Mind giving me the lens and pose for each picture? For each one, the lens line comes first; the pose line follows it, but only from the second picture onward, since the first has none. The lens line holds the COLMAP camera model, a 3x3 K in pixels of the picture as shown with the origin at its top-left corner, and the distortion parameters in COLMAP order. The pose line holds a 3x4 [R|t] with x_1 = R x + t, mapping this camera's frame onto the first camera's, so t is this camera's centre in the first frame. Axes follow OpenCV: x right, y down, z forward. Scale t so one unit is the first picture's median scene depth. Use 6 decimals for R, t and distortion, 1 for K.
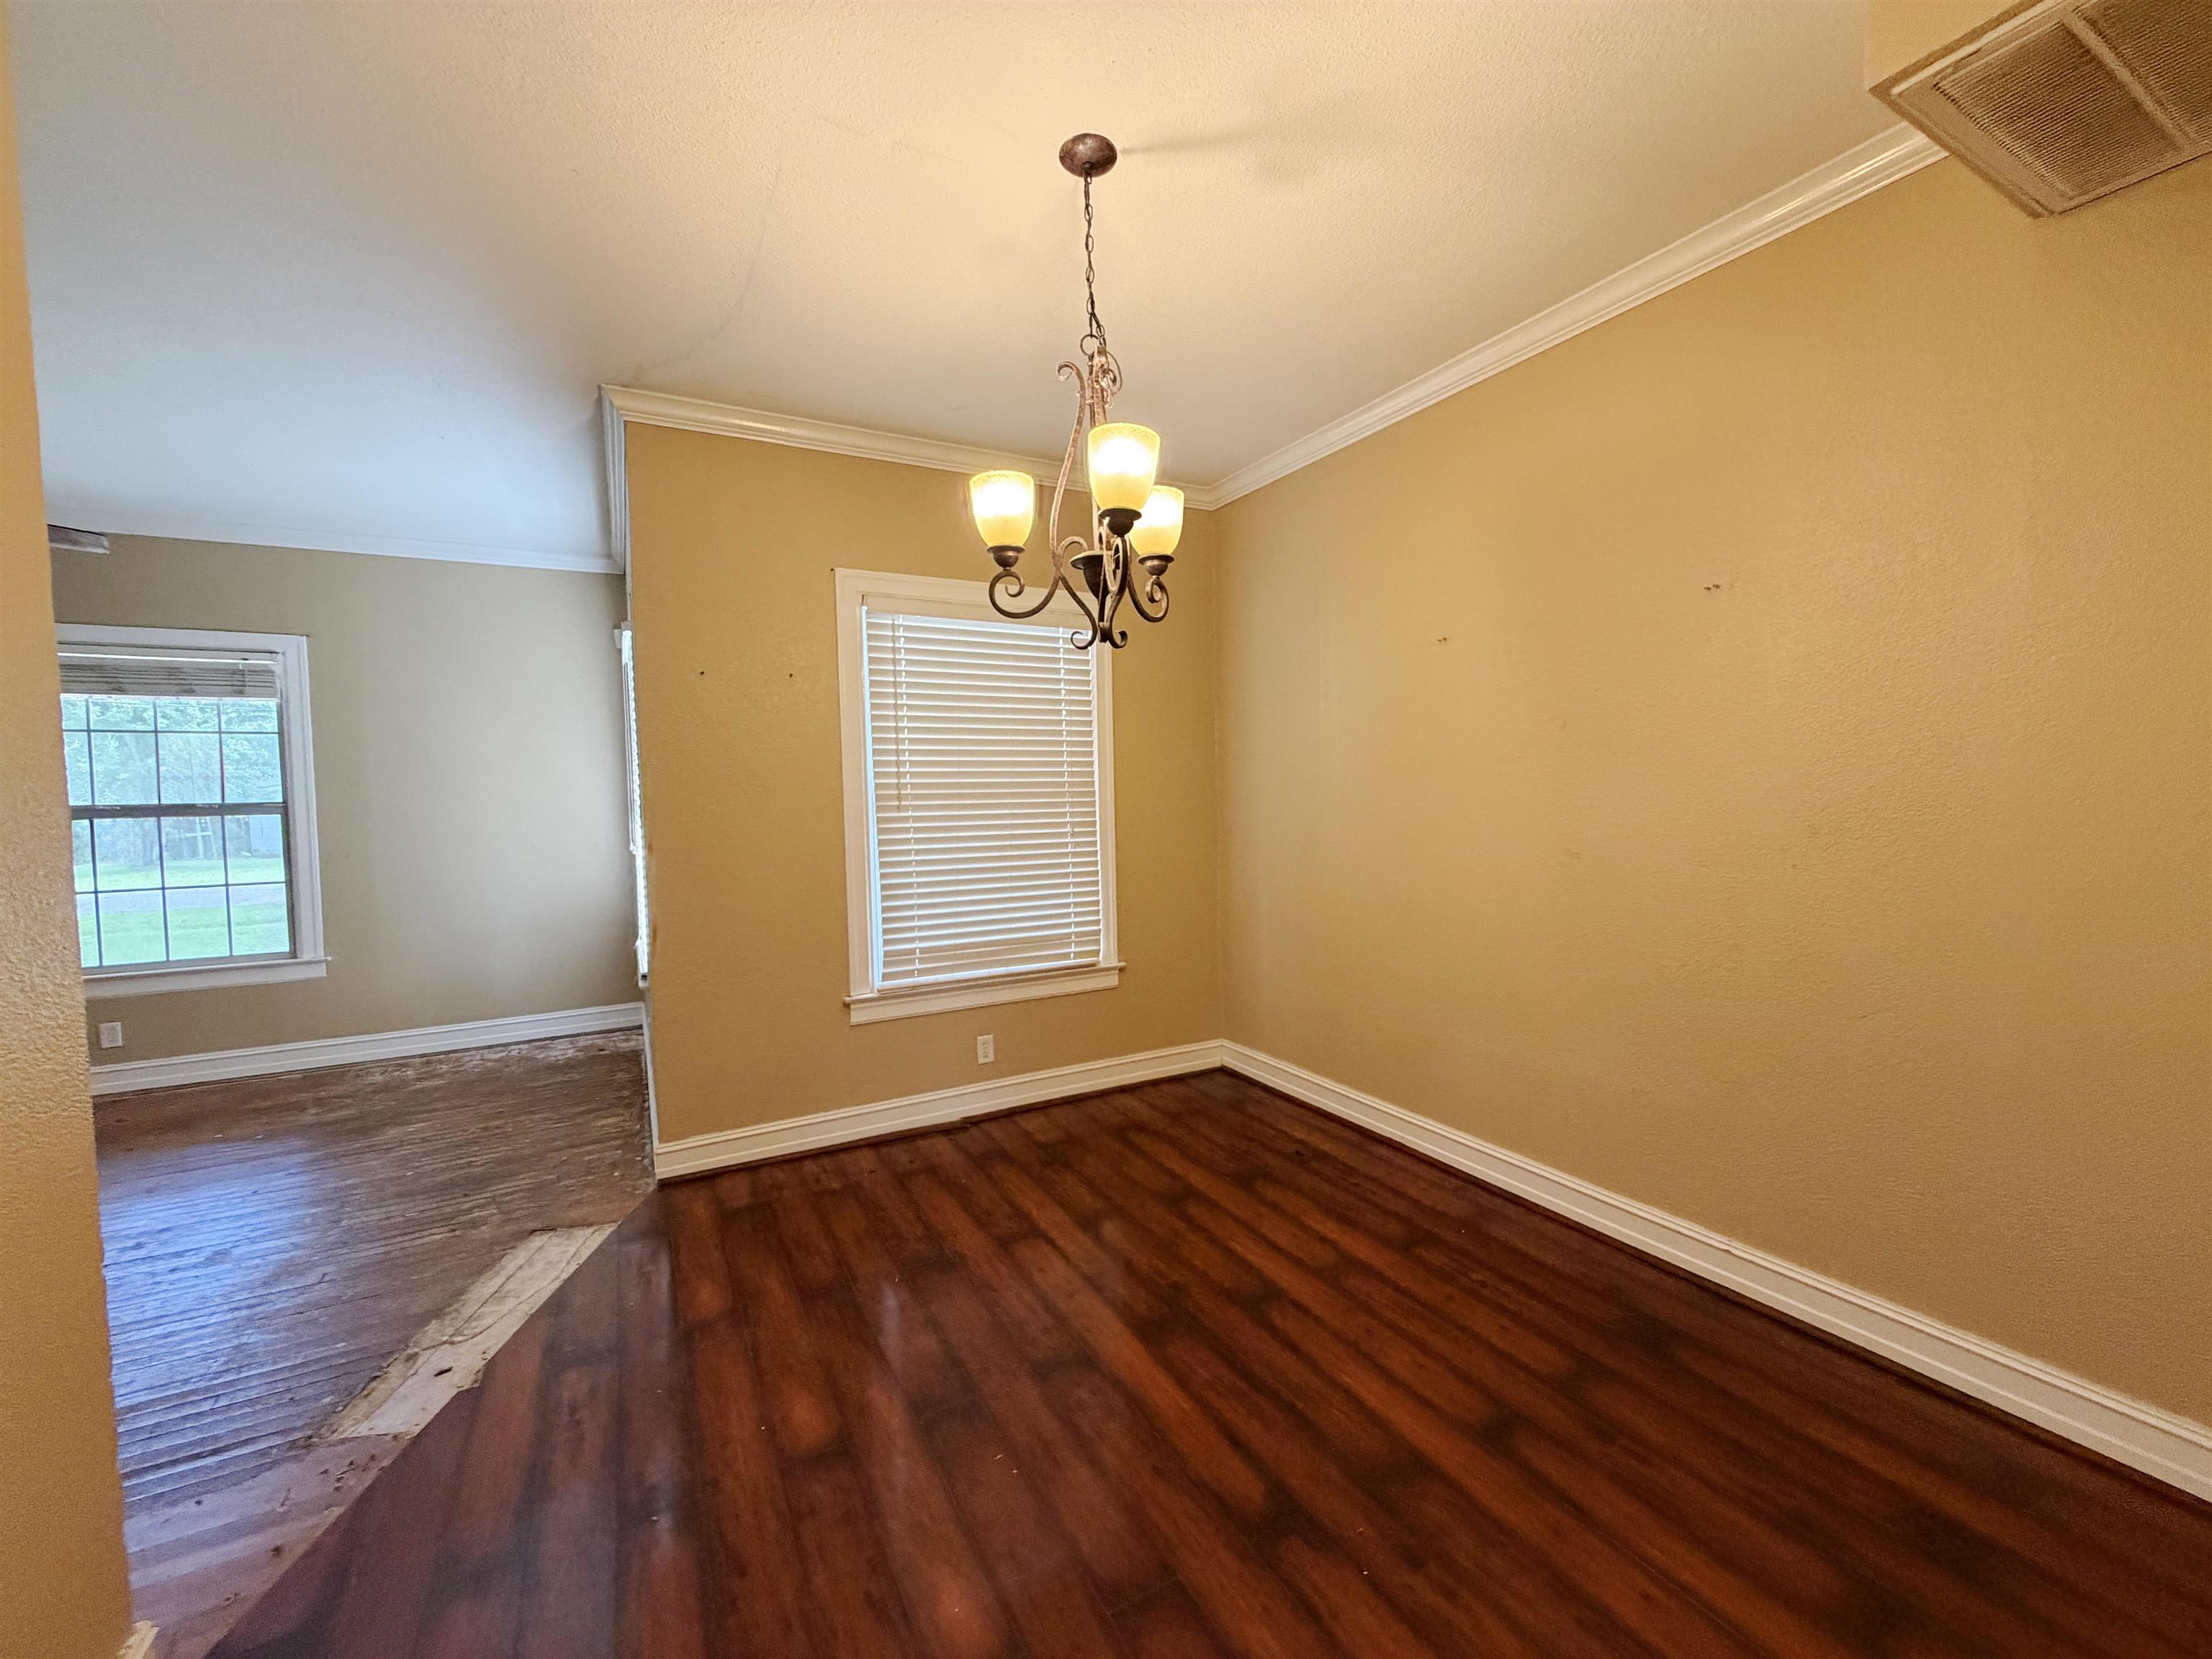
lens RADIAL K [[882.0, 0, 1108.3], [0, 882.0, 827.1], [0, 0, 1]] dist [-0.001563, -0.000371]
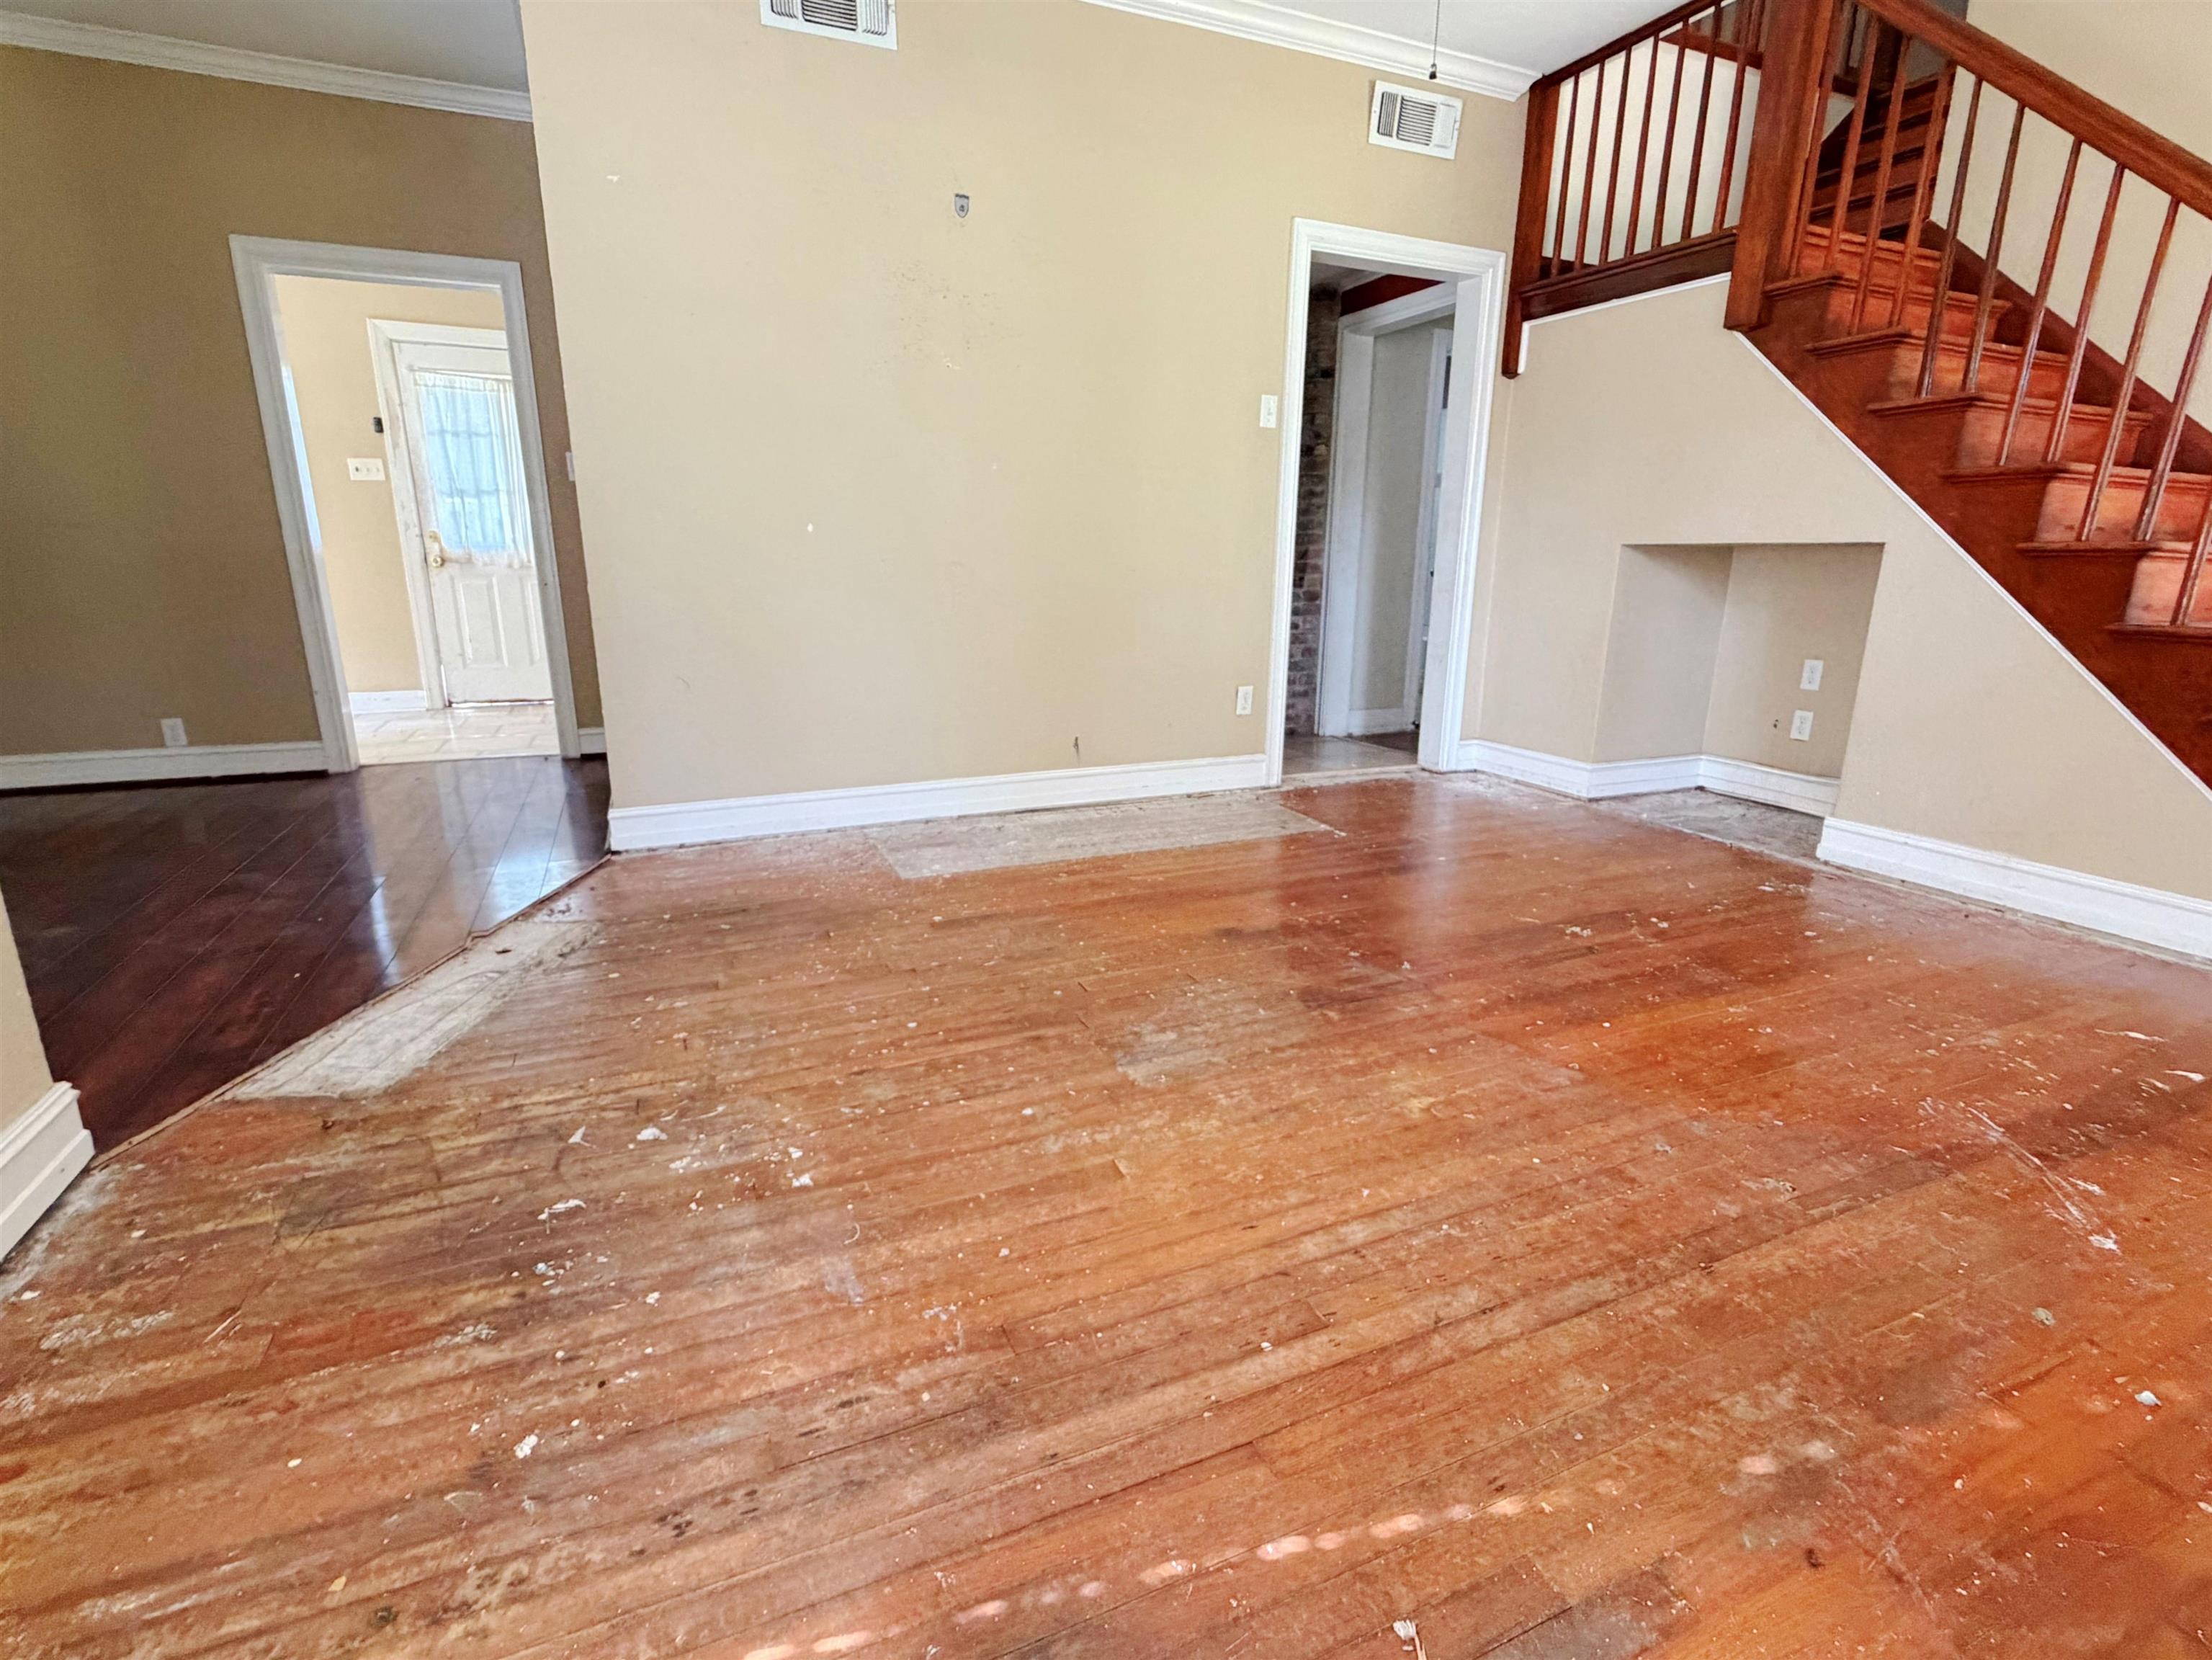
lens RADIAL K [[1035.3, 0, 1101.3], [0, 1035.3, 823.1], [0, 0, 1]] dist [-0.000406, 0.000128]
pose [[-0.996070, -0.009030, 0.088109, -1.177760], [0.016548, 0.958299, 0.285288, 0.110381], [-0.087011, 0.285625, -0.954383, 1.551661]]
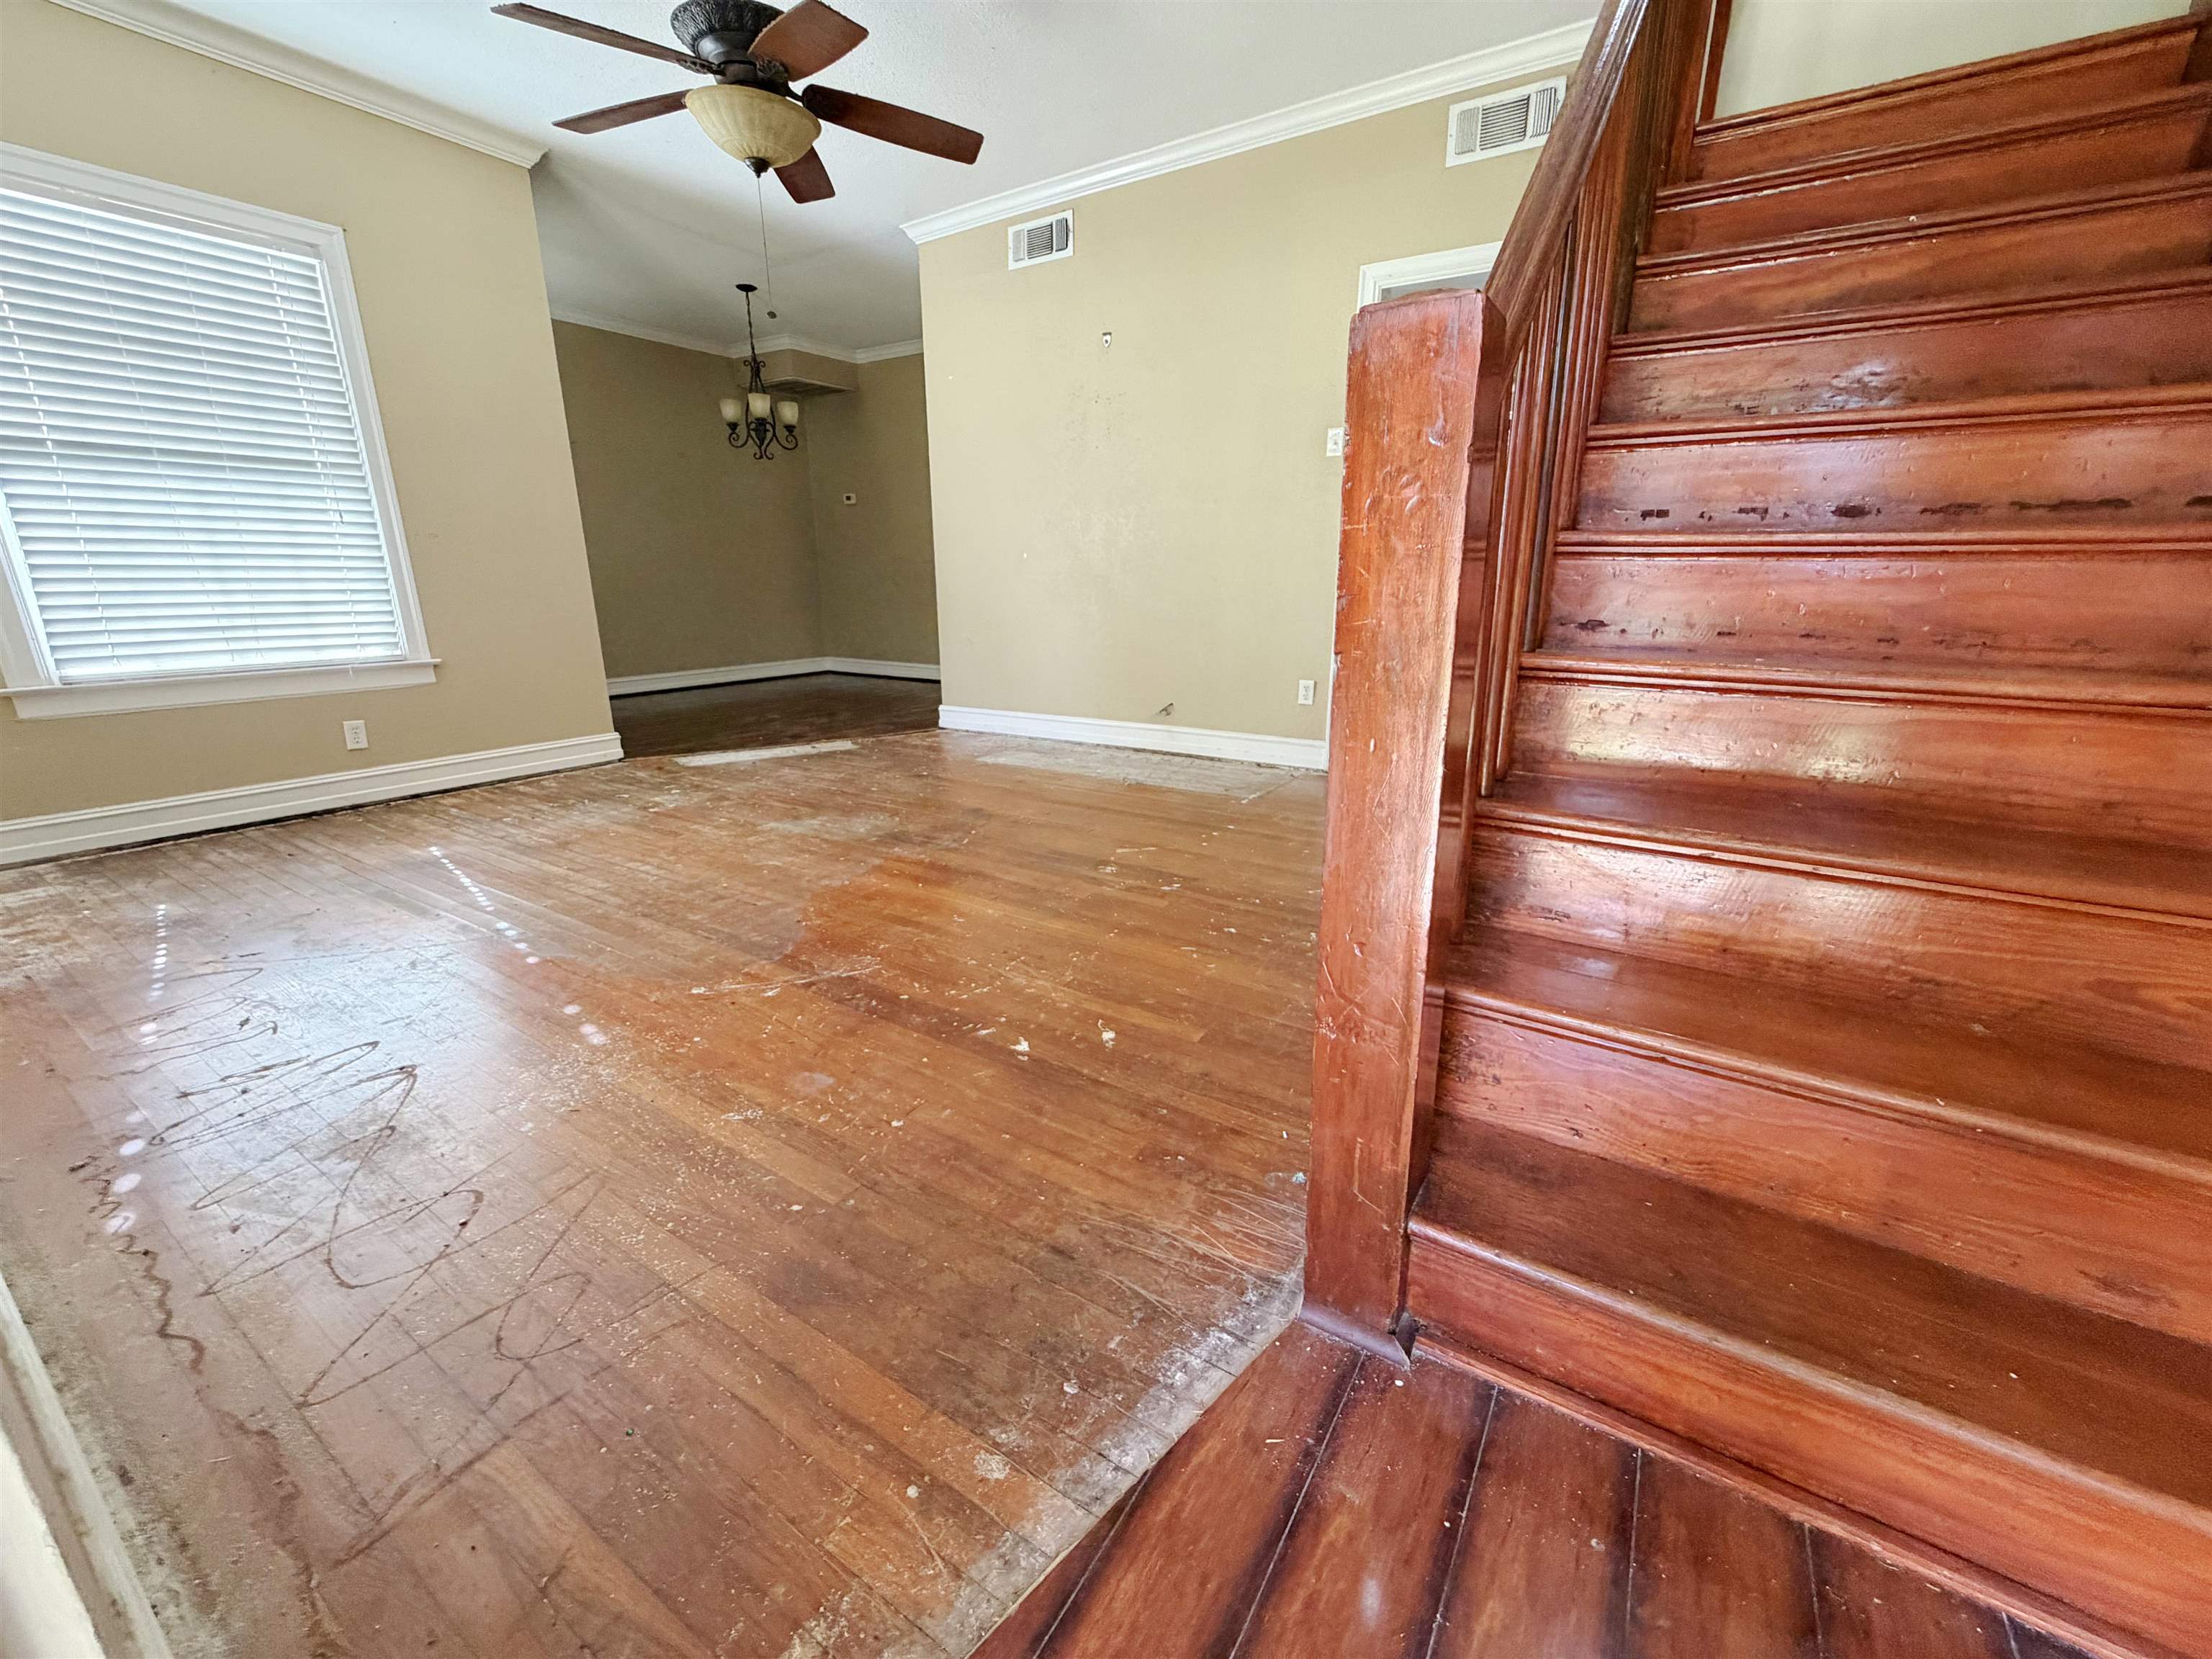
lens RADIAL K [[882.0, 0, 1112.8], [0, 882.0, 827.8], [0, 0, 1]] dist [-0.001563, -0.000371]
pose [[-0.480282, -0.221298, 0.848738, -2.400588], [0.046306, 0.959902, 0.276486, 0.160781], [-0.875891, 0.172093, -0.450776, 1.067599]]
